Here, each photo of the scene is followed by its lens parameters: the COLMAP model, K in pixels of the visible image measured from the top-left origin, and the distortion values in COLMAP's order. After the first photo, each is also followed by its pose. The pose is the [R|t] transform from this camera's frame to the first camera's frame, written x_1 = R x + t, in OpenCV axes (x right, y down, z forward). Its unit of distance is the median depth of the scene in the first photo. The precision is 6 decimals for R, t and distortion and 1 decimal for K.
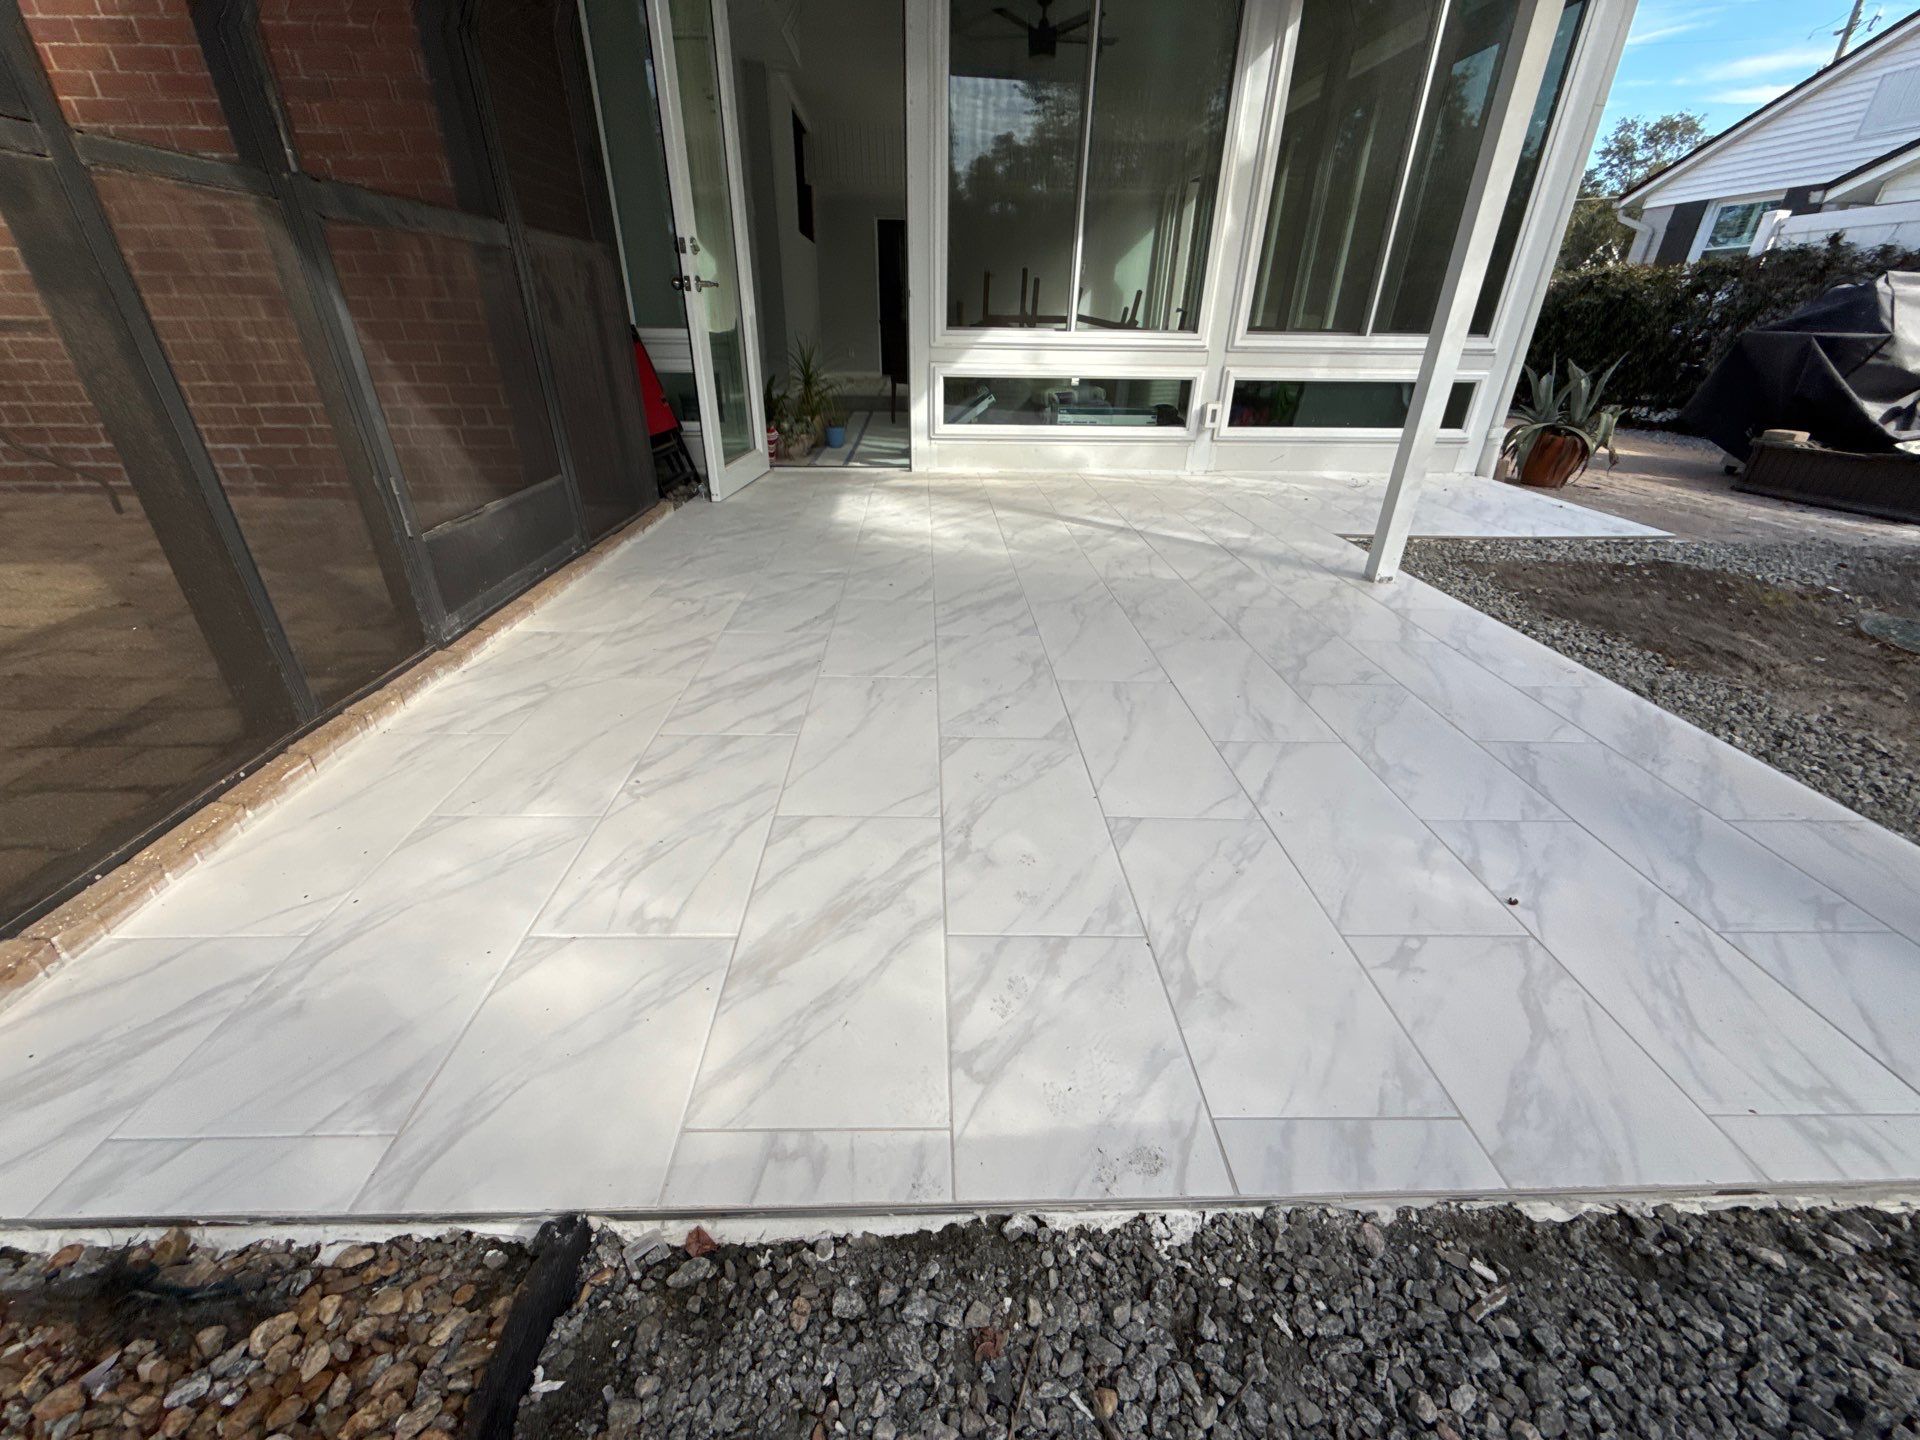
lens RADIAL K [[762.8, 0, 955.3], [0, 762.8, 719.8], [0, 0, 1]] dist [0.001401, -0.000230]
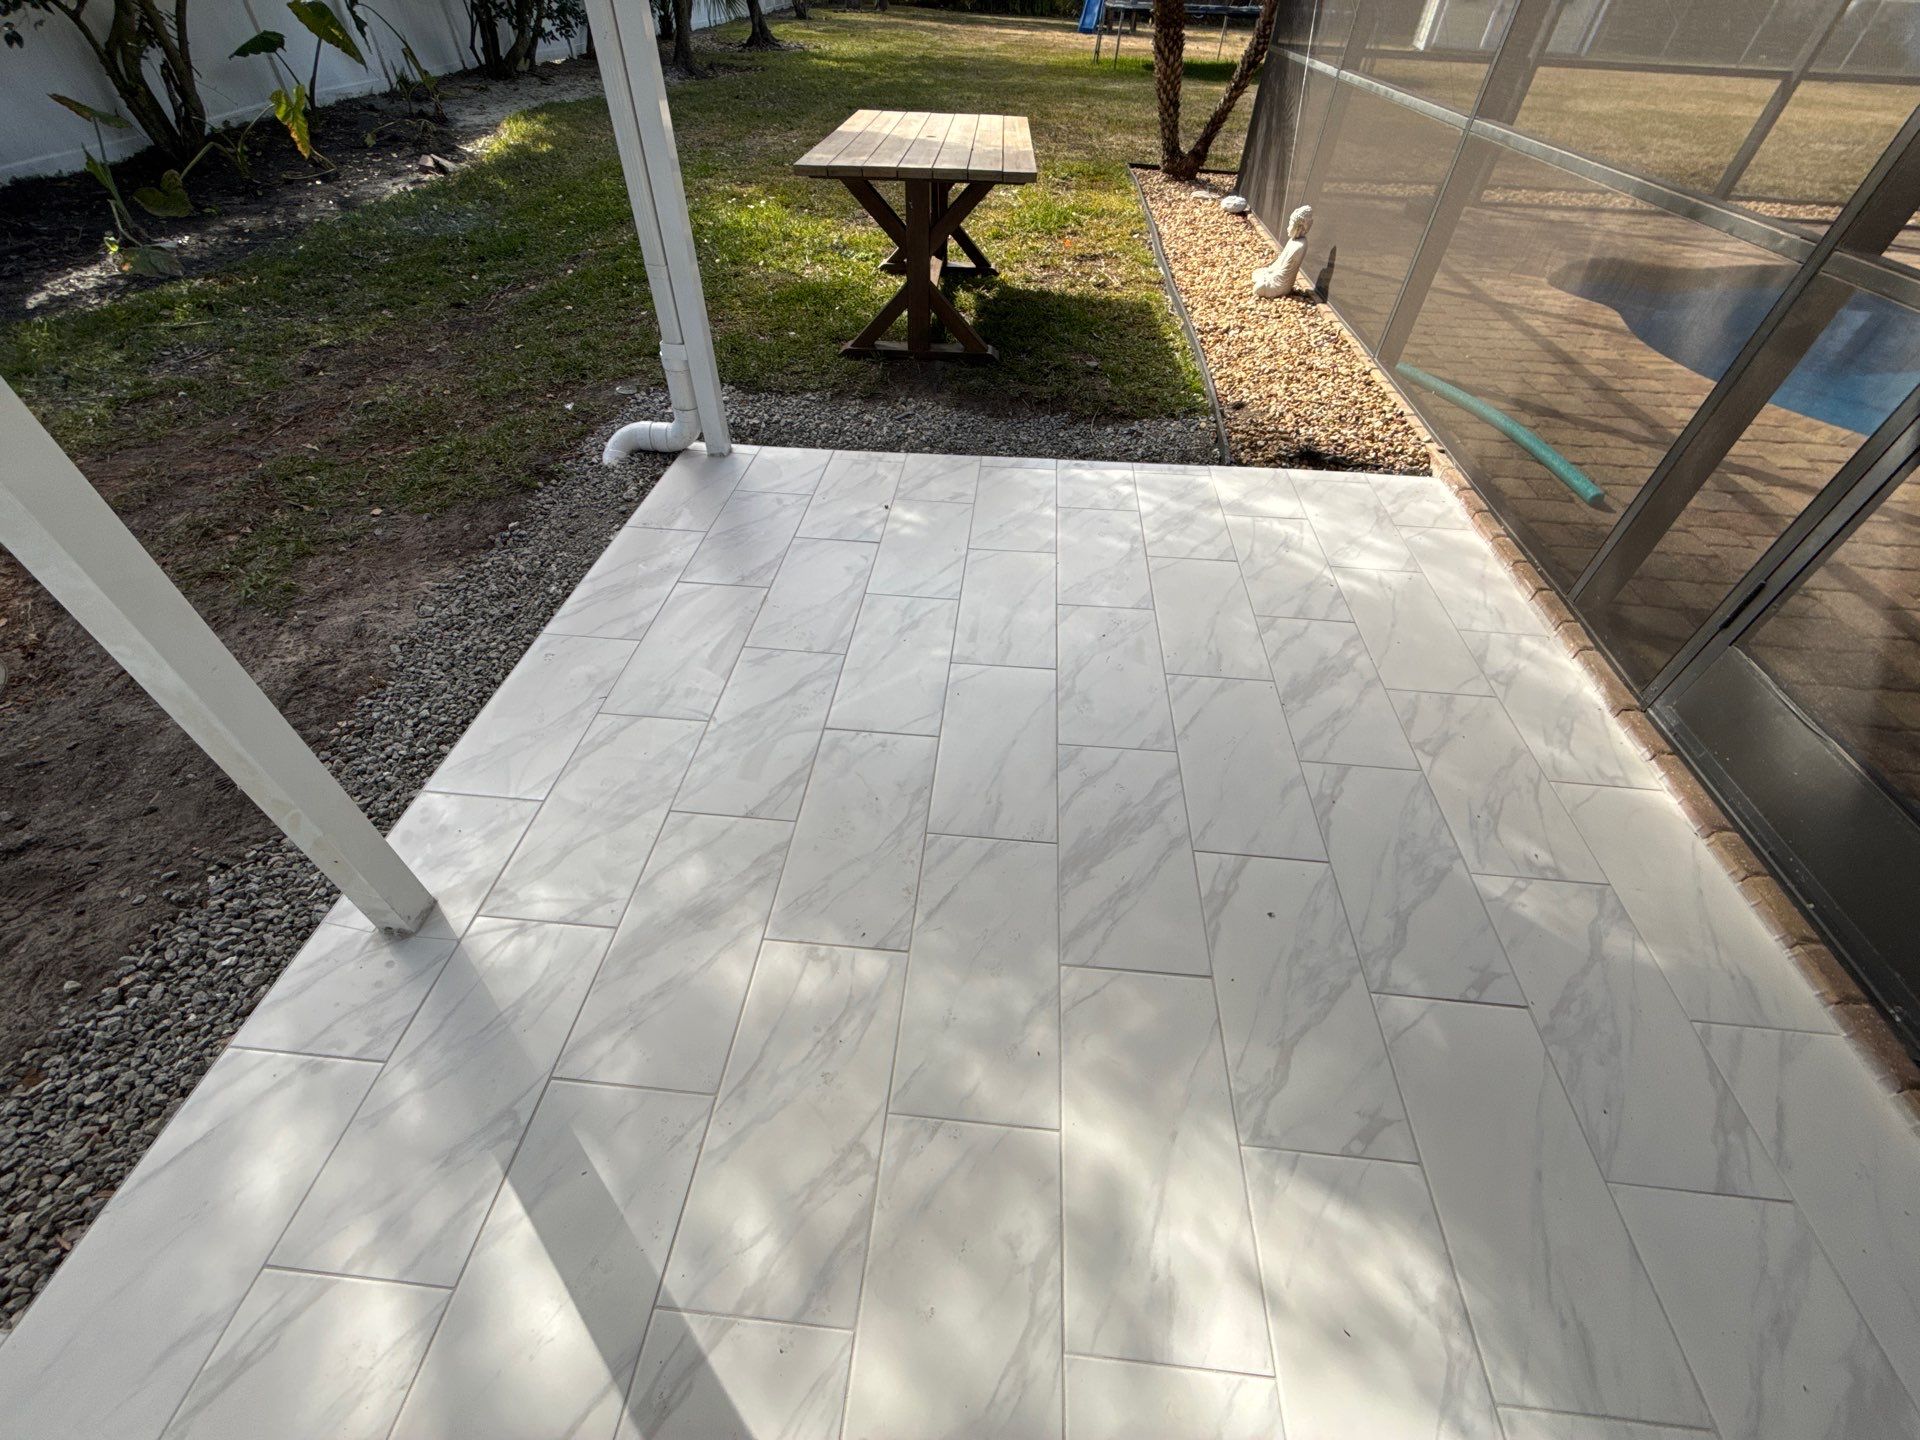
lens RADIAL K [[762.8, 0, 955.3], [0, 762.8, 719.8], [0, 0, 1]] dist [0.001401, -0.000230]
pose [[-0.990878, -0.122087, 0.057066, 0.215743], [0.018133, 0.298813, 0.954139, -1.139243], [-0.133540, 0.946470, -0.293873, 1.479760]]
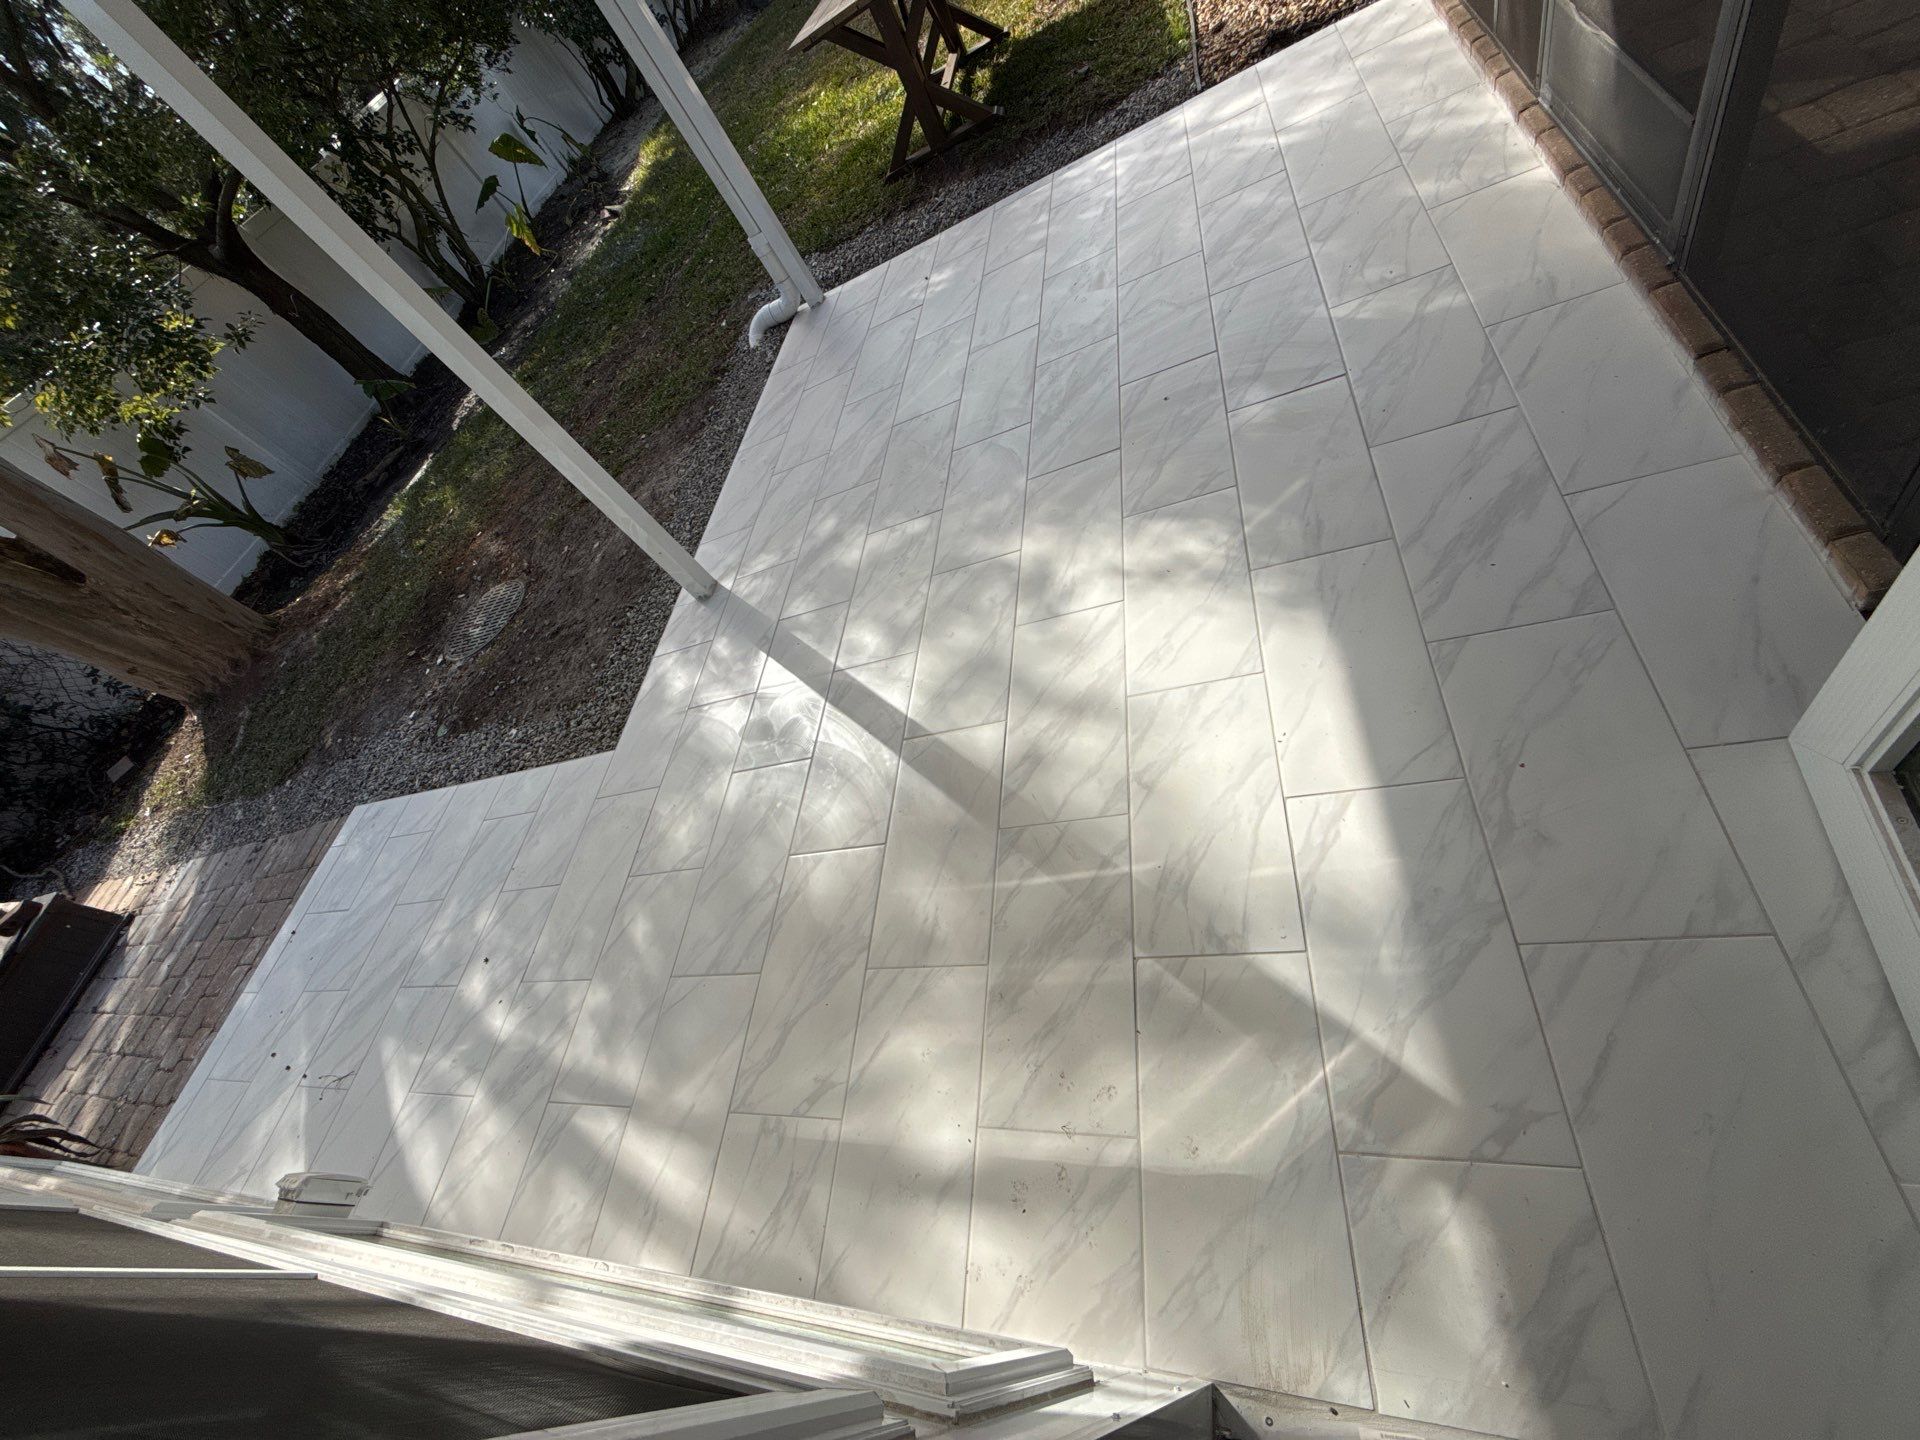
lens RADIAL K [[762.8, 0, 955.3], [0, 762.8, 719.8], [0, 0, 1]] dist [0.001401, -0.000230]
pose [[-0.892621, 0.126001, 0.432841, -0.275848], [0.444201, 0.082059, 0.892161, -1.443627], [0.076894, 0.988630, -0.129217, 2.026284]]
